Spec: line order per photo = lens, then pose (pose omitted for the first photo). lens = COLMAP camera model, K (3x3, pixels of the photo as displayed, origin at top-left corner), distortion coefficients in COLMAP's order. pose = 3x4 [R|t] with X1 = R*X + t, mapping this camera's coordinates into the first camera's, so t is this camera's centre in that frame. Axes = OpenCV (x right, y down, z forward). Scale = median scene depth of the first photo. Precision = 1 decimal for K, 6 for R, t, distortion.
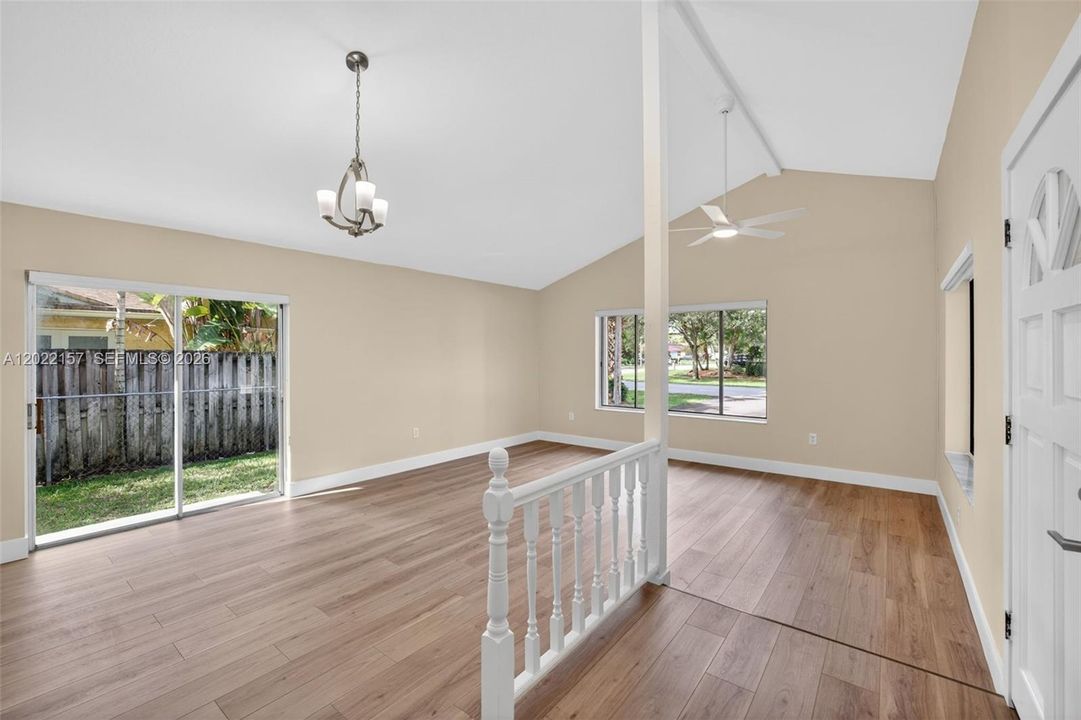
lens RADIAL K [[448.4, 0, 536.7], [0, 448.4, 356.7], [0, 0, 1]] dist [-0.029727, 0.012941]
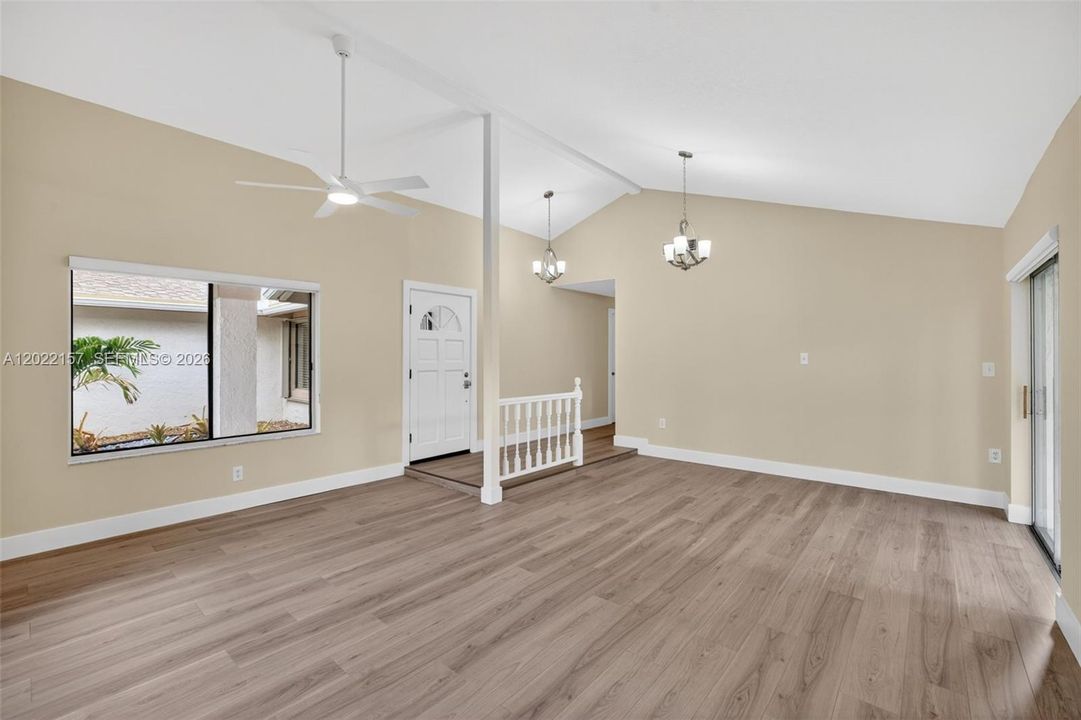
lens RADIAL K [[473.6, 0, 540.5], [0, 473.6, 360.0], [0, 0, 1]] dist [-0.044765, 0.016147]
pose [[-0.999178, 0.000455, 0.040526, 0.018979], [0.000788, 0.999966, 0.008223, 0.019353], [-0.040521, 0.008248, -0.999145, 1.946079]]
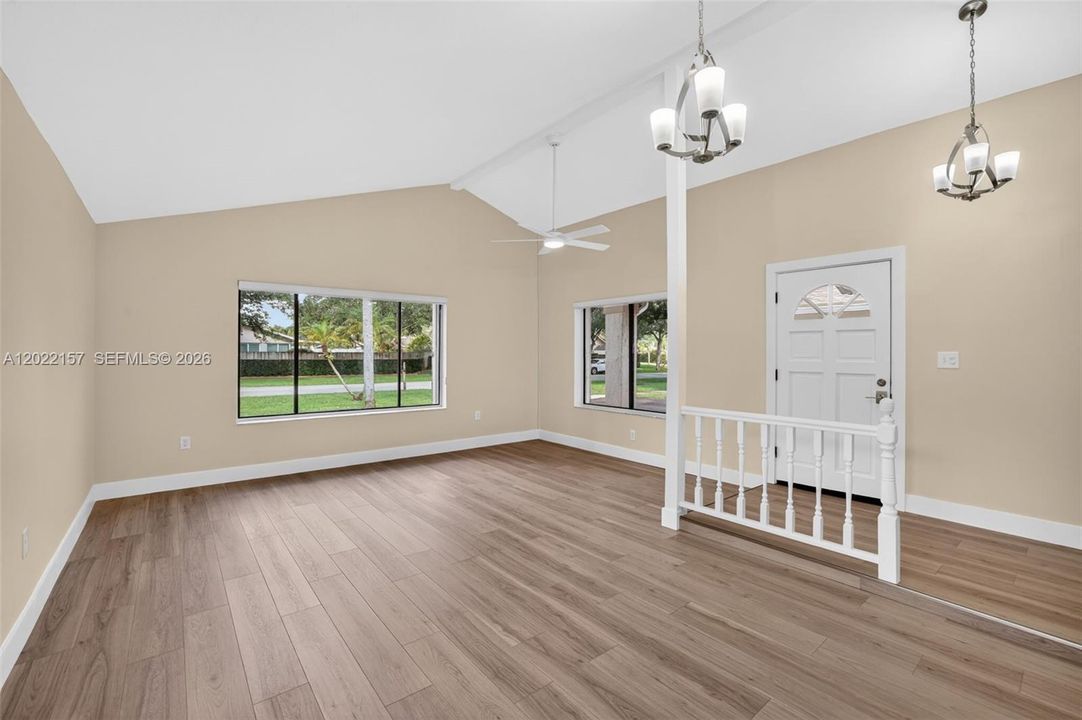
lens RADIAL K [[462.7, 0, 524.8], [0, 462.7, 360.2], [0, 0, 1]] dist [-0.026877, 0.014664]
pose [[0.245352, -0.012266, 0.969357, -0.849626], [-0.001326, 0.999915, 0.012989, 0.022465], [-0.969433, -0.004473, 0.245314, 0.807960]]
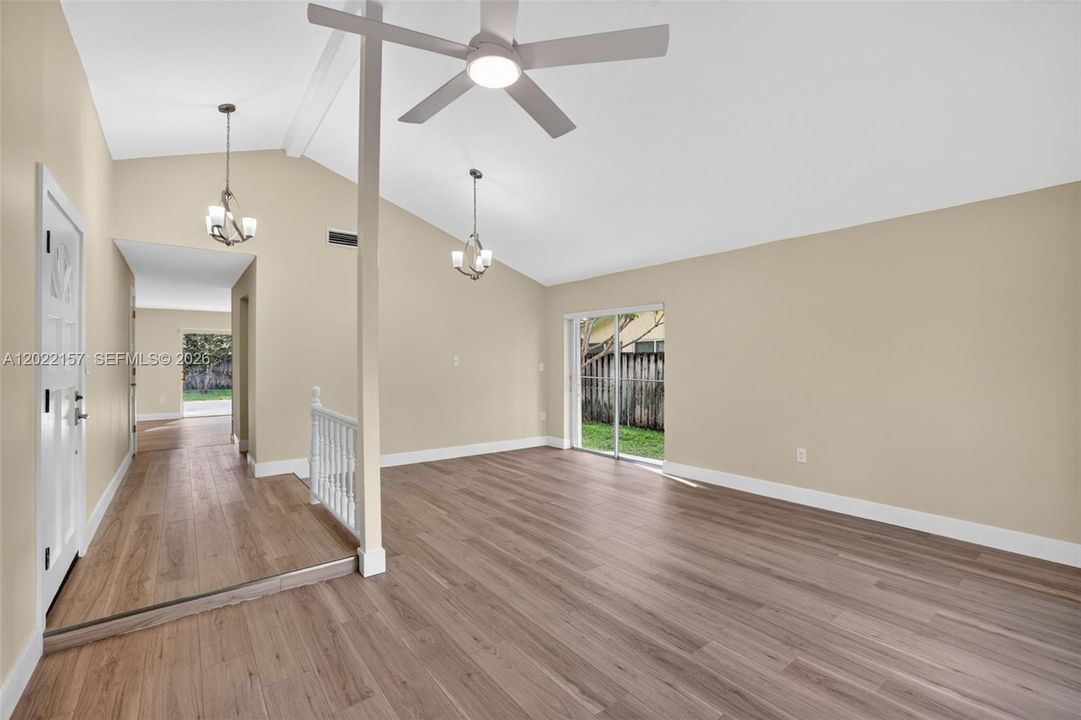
lens RADIAL K [[465.3, 0, 540.5], [0, 465.3, 360.0], [0, 0, 1]] dist [-0.032320, 0.000305]
pose [[-0.225802, -0.002986, -0.974169, 0.916963], [-0.004524, 0.999988, -0.002017, 0.024907], [0.974163, 0.003952, -0.225813, 1.208808]]
